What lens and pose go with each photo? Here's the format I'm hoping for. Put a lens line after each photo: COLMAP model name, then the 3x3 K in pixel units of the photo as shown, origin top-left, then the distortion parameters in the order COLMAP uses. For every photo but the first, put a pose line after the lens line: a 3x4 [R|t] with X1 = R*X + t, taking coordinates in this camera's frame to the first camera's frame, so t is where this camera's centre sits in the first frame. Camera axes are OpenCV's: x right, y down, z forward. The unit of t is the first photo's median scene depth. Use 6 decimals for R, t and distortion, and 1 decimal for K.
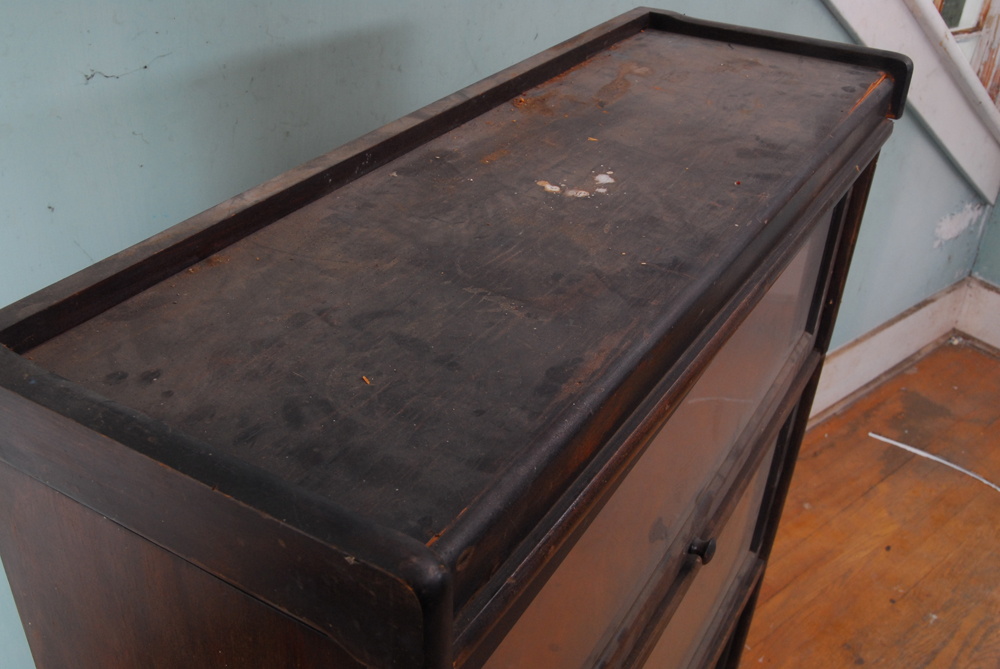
lens RADIAL K [[985.4, 0, 500.0], [0, 985.4, 334.5], [0, 0, 1]] dist [-0.059232, -0.004118]
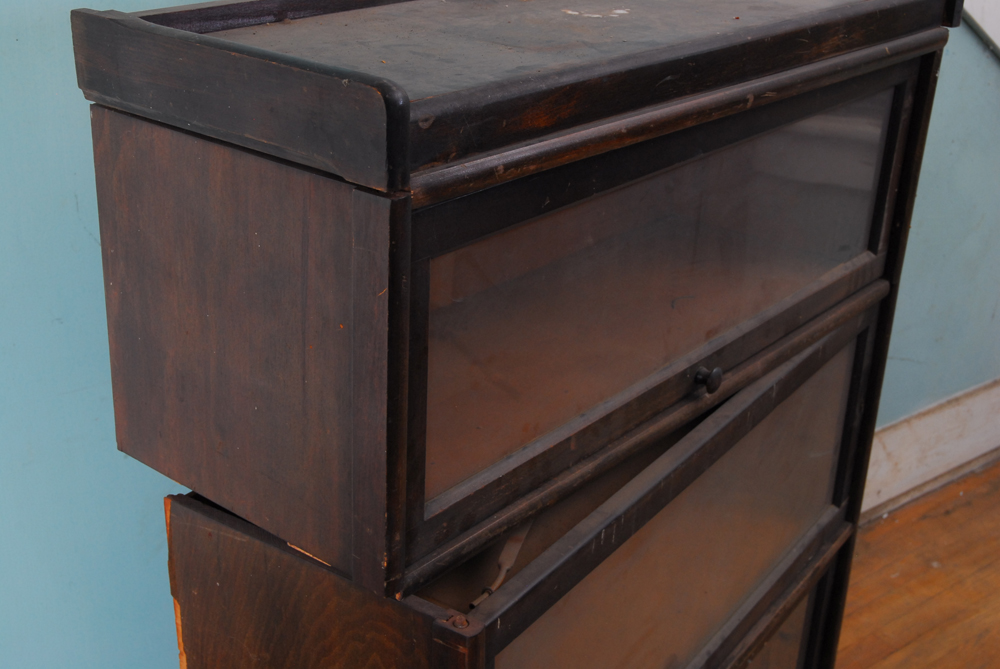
lens RADIAL K [[1284.0, 0, 477.7], [0, 1284.0, 321.4], [0, 0, 1]] dist [-0.028105, -0.057294]
pose [[0.985895, 0.060121, -0.156191, 0.203499], [-0.083656, 0.985327, -0.148773, 0.455614], [0.144954, 0.159740, 0.976459, -0.463124]]
